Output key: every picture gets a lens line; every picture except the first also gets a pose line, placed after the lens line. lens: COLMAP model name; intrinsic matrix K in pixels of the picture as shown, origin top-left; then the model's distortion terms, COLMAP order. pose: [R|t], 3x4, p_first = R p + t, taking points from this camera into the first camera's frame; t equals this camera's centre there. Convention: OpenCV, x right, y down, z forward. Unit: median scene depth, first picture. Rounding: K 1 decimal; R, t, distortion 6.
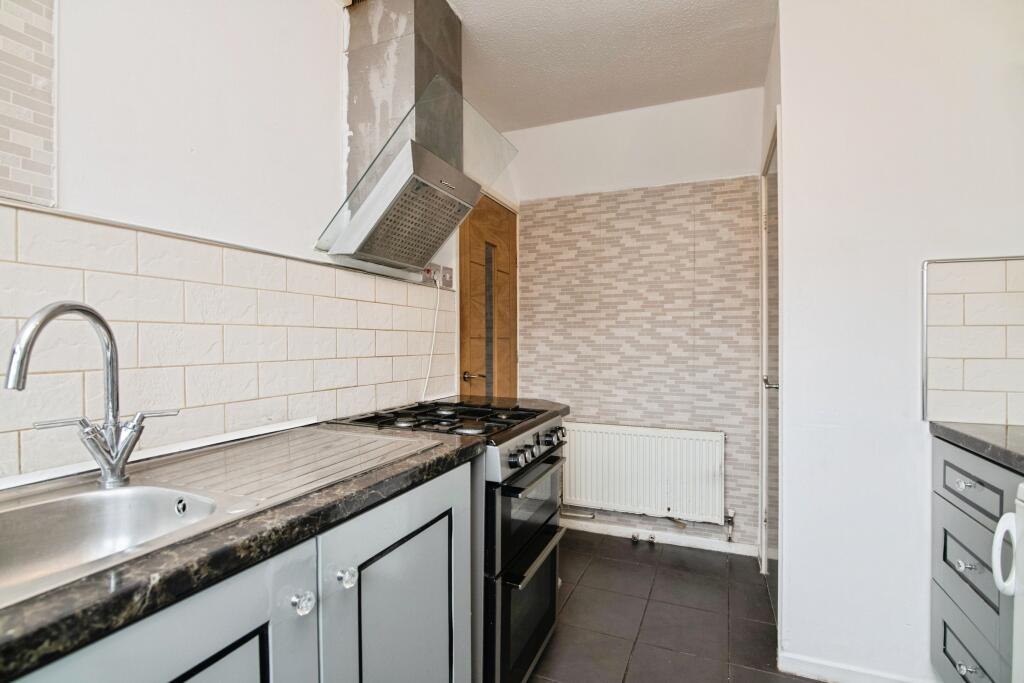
lens RADIAL K [[474.6, 0, 514.2], [0, 474.6, 356.5], [0, 0, 1]] dist [-0.014574, -0.000147]
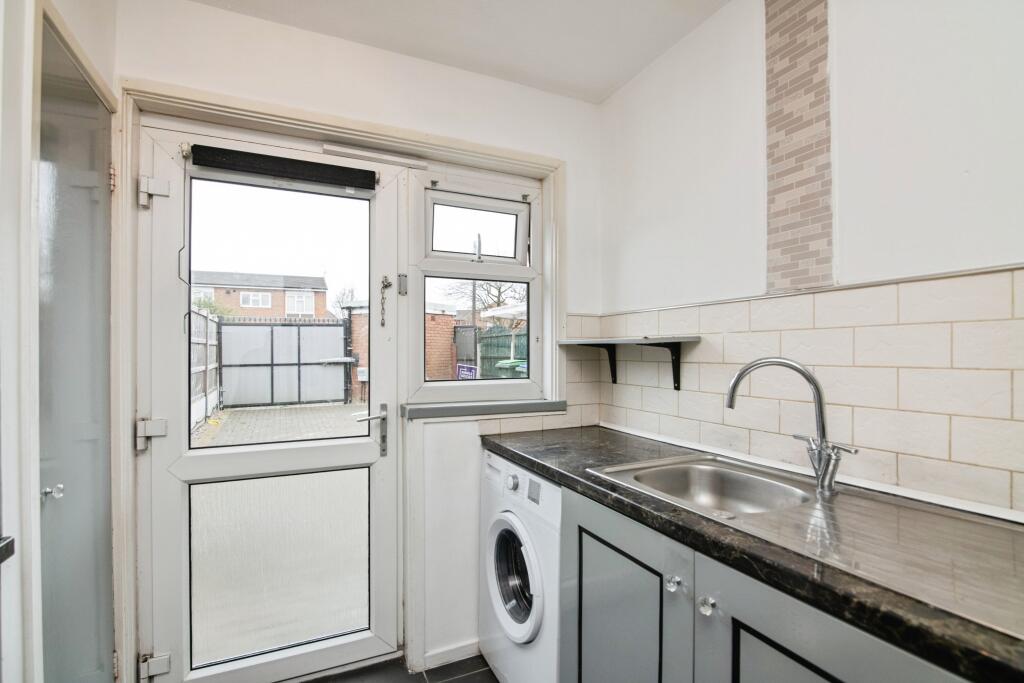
lens RADIAL K [[474.6, 0, 514.2], [0, 474.6, 356.5], [0, 0, 1]] dist [-0.014574, -0.000147]
pose [[-0.666826, 0.010589, -0.745138, 0.731048], [-0.018672, 0.999348, 0.030911, -0.140415], [0.744980, 0.034525, -0.666193, 1.306728]]
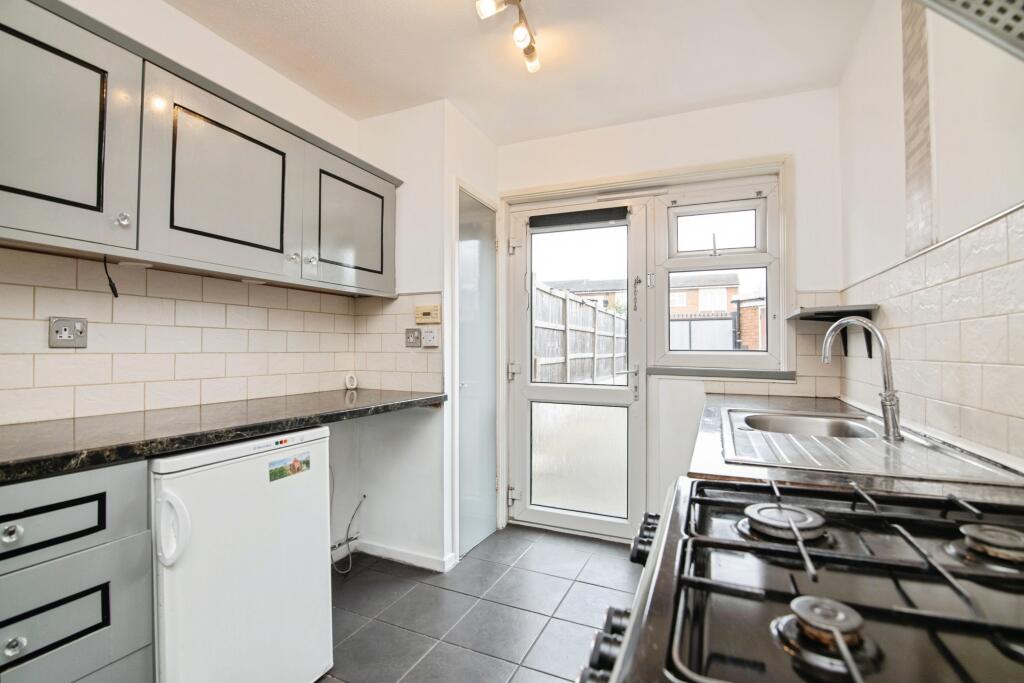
lens RADIAL K [[472.1, 0, 515.4], [0, 472.1, 343.0], [0, 0, 1]] dist [-0.000082, -0.000108]
pose [[-0.999973, -0.007293, 0.000055, 0.288167], [-0.007291, 0.999764, 0.020459, -0.039226], [-0.000204, 0.020459, -0.999791, 2.573390]]
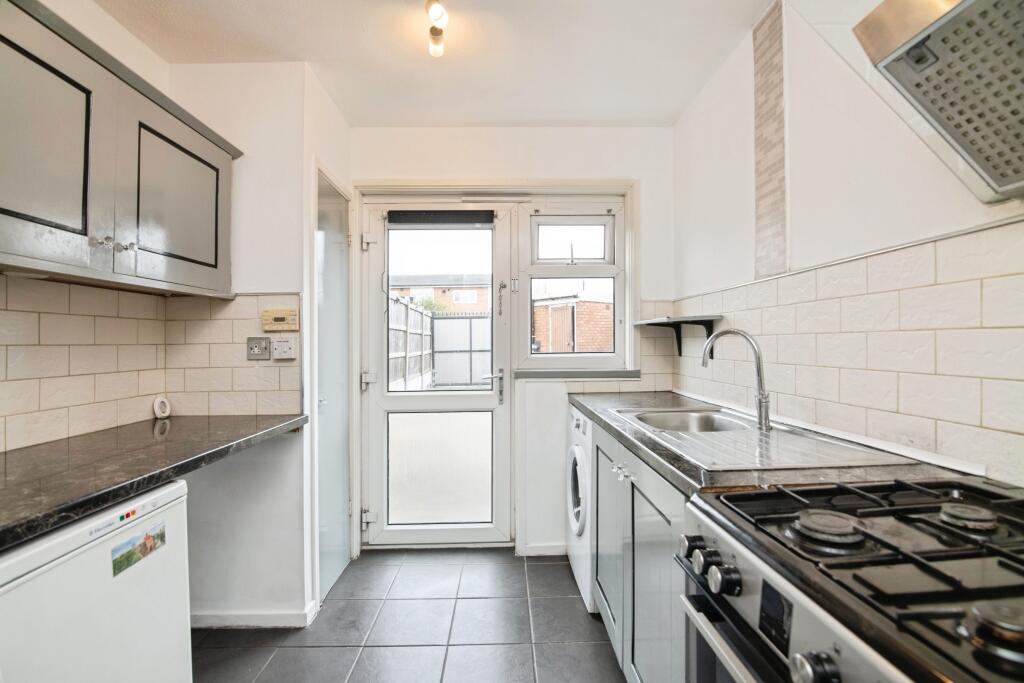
lens RADIAL K [[473.4, 0, 512.0], [0, 473.4, 341.5], [0, 0, 1]] dist [-0.002208, -0.000214]
pose [[-0.907619, 0.011023, -0.419649, 0.771528], [0.000147, 0.999663, 0.025941, -0.105058], [0.419794, 0.023483, -0.907316, 2.323415]]
